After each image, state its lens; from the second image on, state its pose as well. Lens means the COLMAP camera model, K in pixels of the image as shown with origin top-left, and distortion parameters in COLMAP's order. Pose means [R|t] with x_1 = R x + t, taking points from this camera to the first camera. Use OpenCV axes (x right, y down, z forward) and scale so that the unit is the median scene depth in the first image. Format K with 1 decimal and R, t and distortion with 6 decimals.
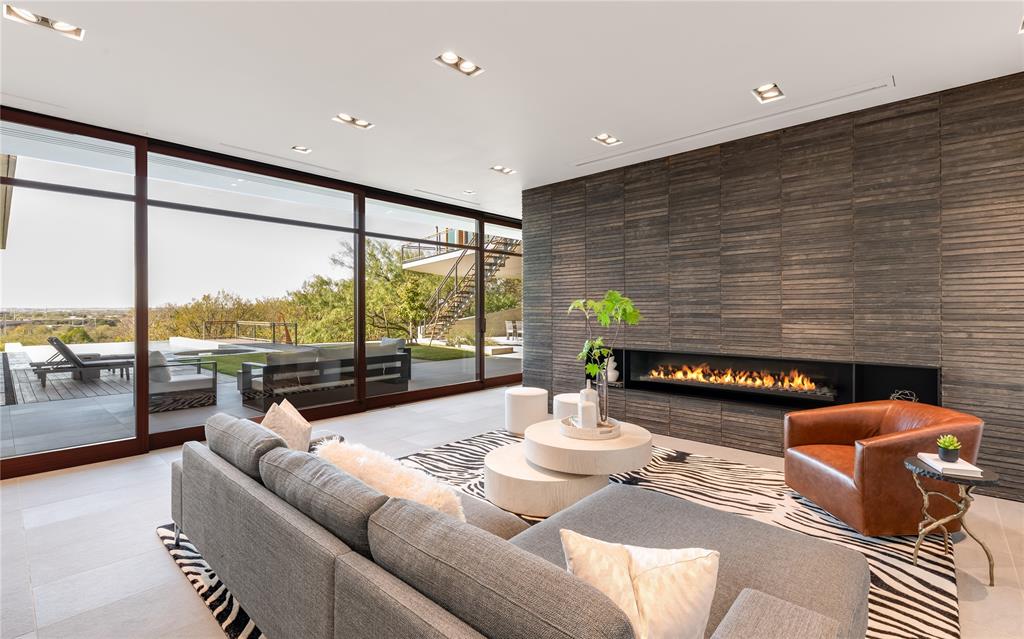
lens RADIAL K [[462.4, 0, 509.7], [0, 462.4, 315.6], [0, 0, 1]] dist [-0.001014, 0.000052]
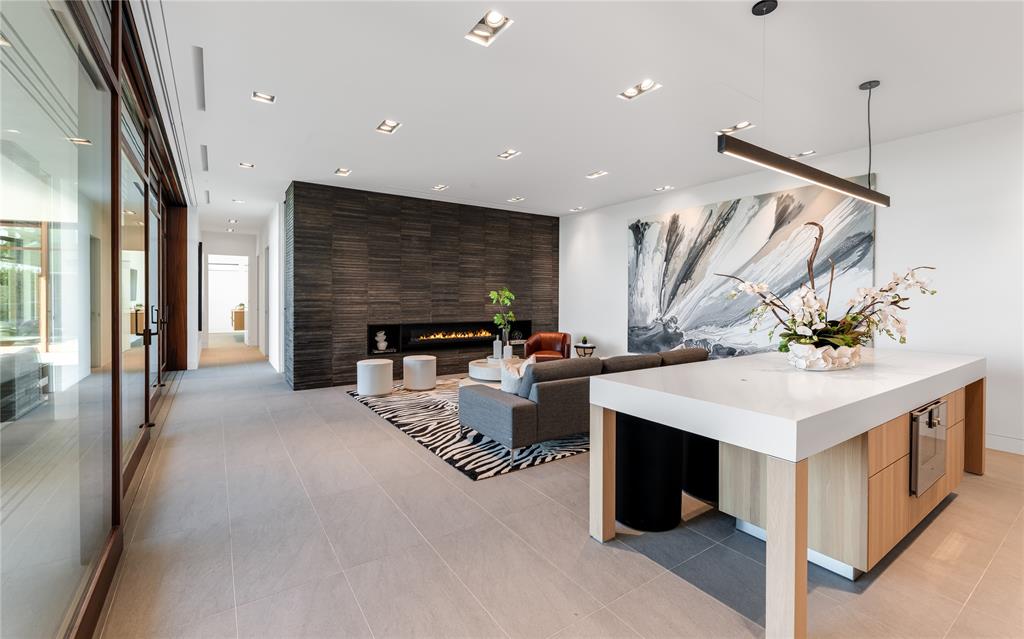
lens RADIAL K [[439.9, 0, 520.7], [0, 439.9, 301.5], [0, 0, 1]] dist [-0.000404, -0.000057]
pose [[0.217475, -0.001795, 0.976064, -1.040756], [0.007501, 0.999972, 0.000167, 0.005251], [-0.976037, 0.007285, 0.217482, 0.365763]]
